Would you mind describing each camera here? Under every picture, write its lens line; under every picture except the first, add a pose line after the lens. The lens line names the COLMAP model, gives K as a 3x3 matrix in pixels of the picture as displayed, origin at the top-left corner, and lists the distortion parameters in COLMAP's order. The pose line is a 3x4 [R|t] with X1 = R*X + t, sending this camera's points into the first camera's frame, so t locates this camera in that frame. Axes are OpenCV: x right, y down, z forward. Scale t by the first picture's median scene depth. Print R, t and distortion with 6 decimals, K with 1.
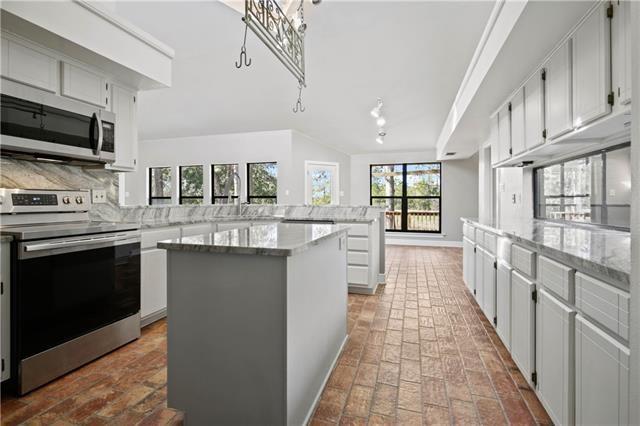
lens RADIAL K [[294.4, 0, 324.7], [0, 294.4, 201.7], [0, 0, 1]] dist [0.003246, -0.000206]
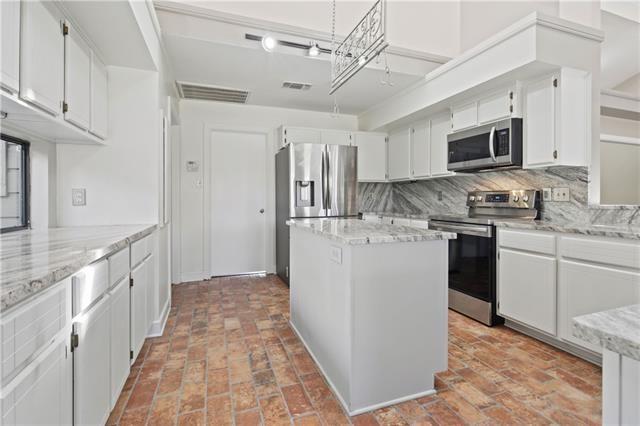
lens RADIAL K [[294.4, 0, 312.7], [0, 294.4, 199.5], [0, 0, 1]] dist [0.003246, -0.000206]
pose [[-0.811343, -0.000287, -0.584570, 0.471605], [-0.001256, 0.999998, 0.001252, -0.001167], [0.584569, 0.001751, -0.811342, 1.354259]]
